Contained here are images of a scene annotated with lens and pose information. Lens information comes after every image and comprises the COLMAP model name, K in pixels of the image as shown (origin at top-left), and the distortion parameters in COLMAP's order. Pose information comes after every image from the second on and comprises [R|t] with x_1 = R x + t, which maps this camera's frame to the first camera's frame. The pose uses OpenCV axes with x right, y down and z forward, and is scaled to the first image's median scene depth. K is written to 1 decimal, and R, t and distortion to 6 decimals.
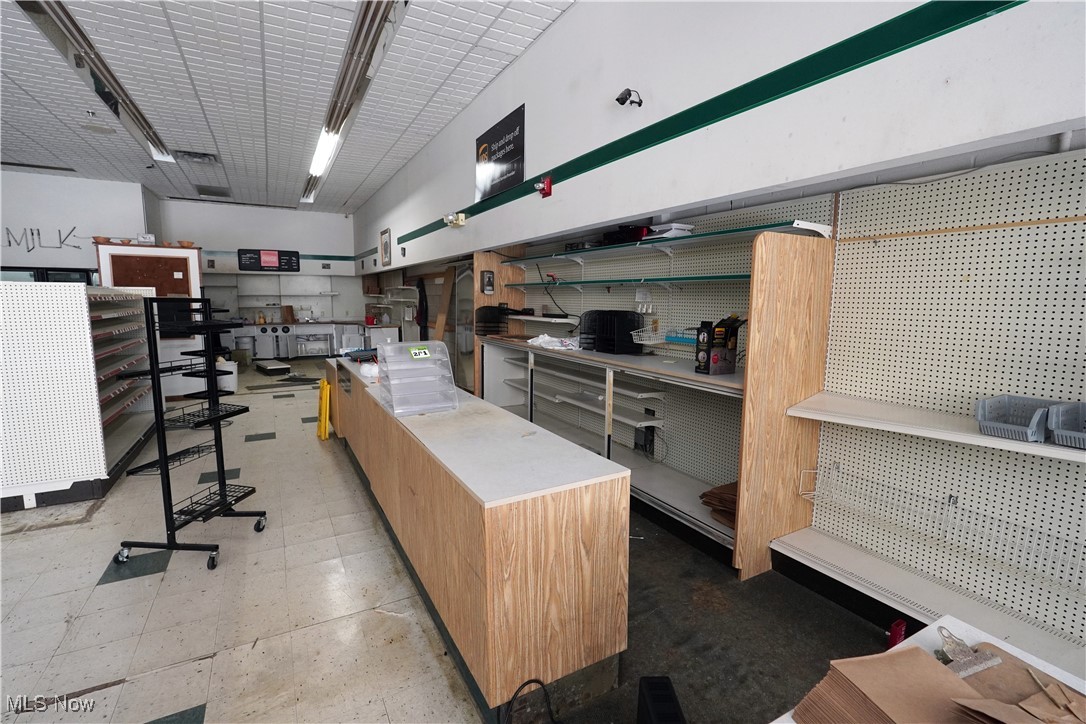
lens RADIAL K [[497.1, 0, 544.7], [0, 497.1, 360.8], [0, 0, 1]] dist [-0.021436, 0.011352]
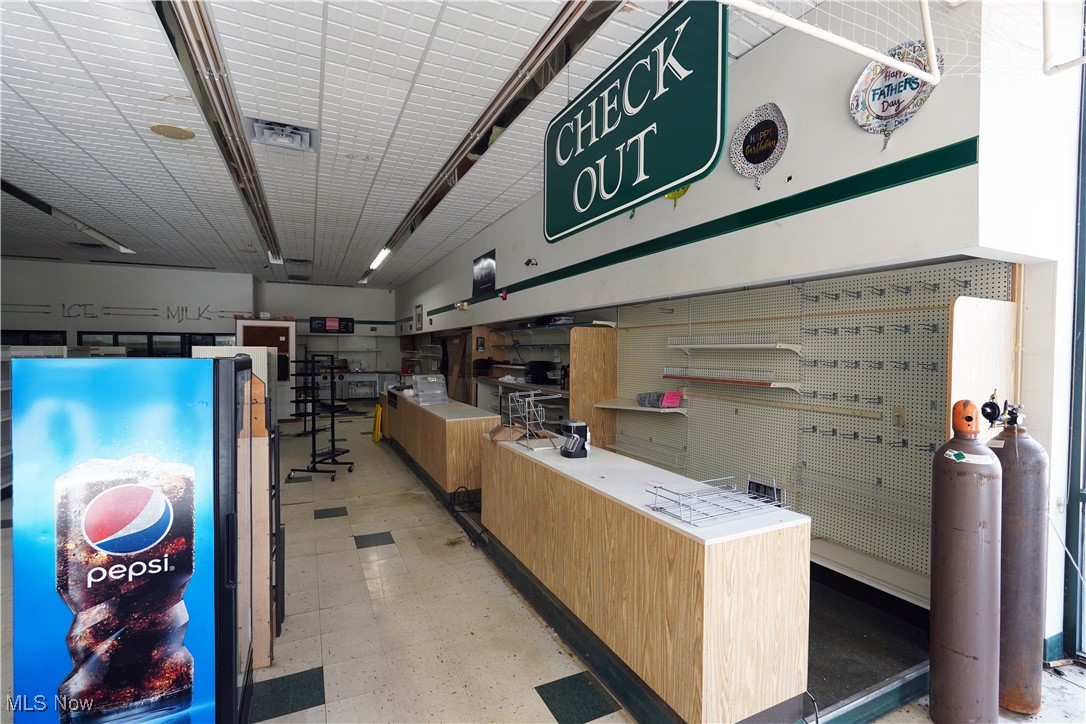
lens RADIAL K [[497.1, 0, 543.8], [0, 497.1, 361.2], [0, 0, 1]] dist [-0.021436, 0.011352]
pose [[0.998210, -0.000271, -0.059799, 0.122639], [-0.006188, 0.994154, -0.107798, 0.045160], [0.059479, 0.107976, 0.992373, -0.380890]]
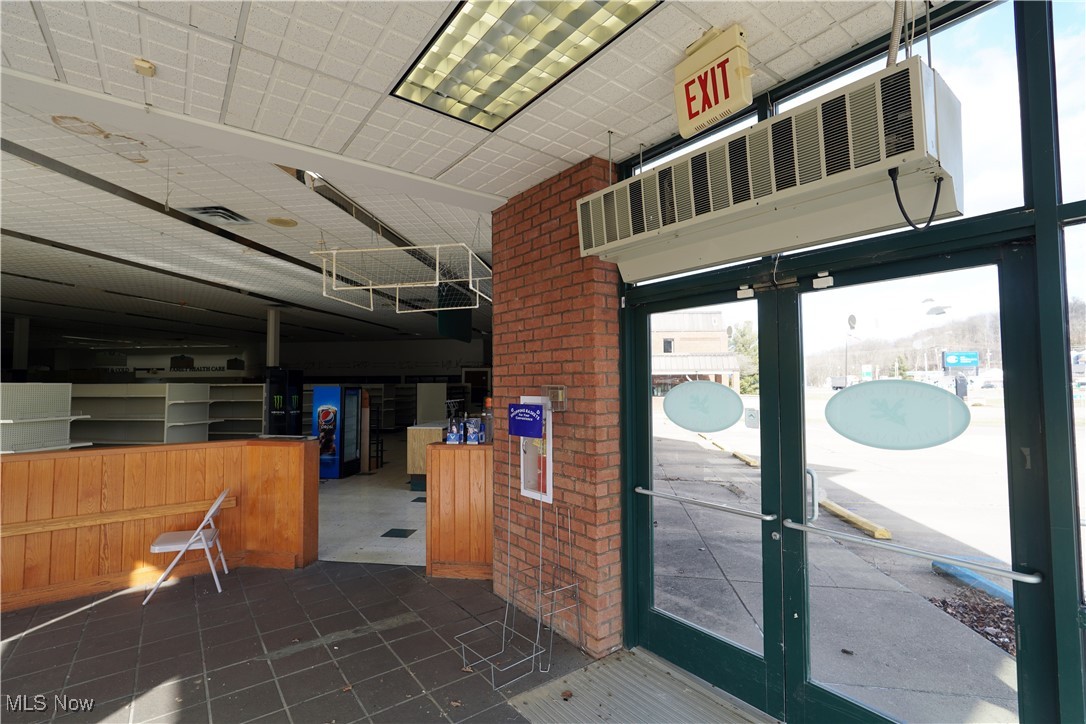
lens RADIAL K [[497.1, 0, 543.4], [0, 497.1, 363.1], [0, 0, 1]] dist [-0.021436, 0.011352]
pose [[0.797802, -0.035553, -0.601871, 0.920368], [-0.068007, 0.986583, -0.148424, 0.098013], [0.599072, 0.159345, 0.784680, -0.743936]]
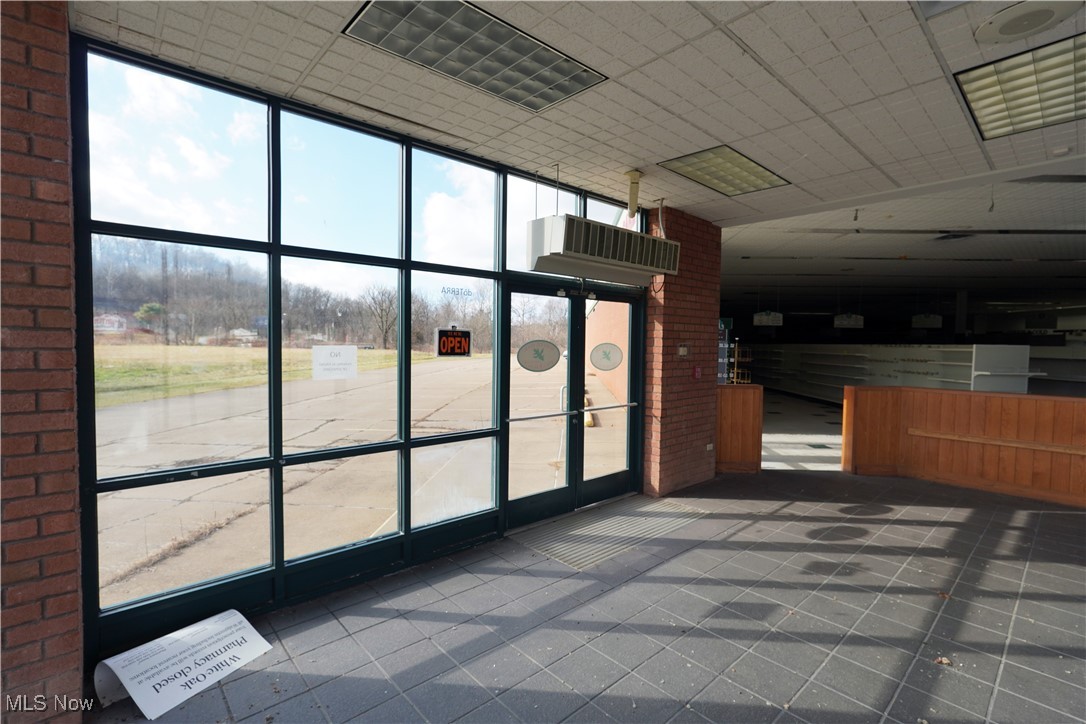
lens RADIAL K [[497.1, 0, 545.5], [0, 497.1, 366.2], [0, 0, 1]] dist [-0.021436, 0.011352]
pose [[-0.525641, 0.028532, -0.850228, 1.150921], [-0.124435, 0.986109, 0.110022, 0.115820], [0.841556, 0.163630, -0.514789, -0.869923]]
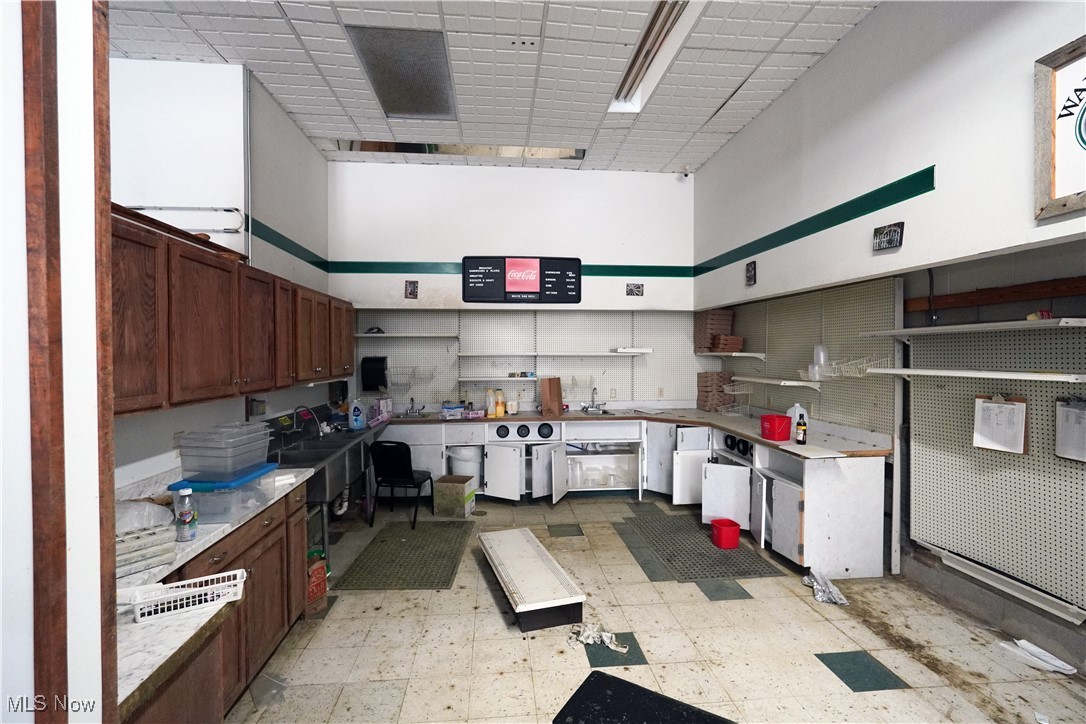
lens RADIAL K [[497.1, 0, 545.9], [0, 497.1, 365.6], [0, 0, 1]] dist [-0.021436, 0.011352]
pose [[0.924351, -0.000182, -0.381543, -0.509473], [-0.041869, 0.993912, -0.101911, -0.110397], [0.379239, 0.110176, 0.918716, 0.838482]]
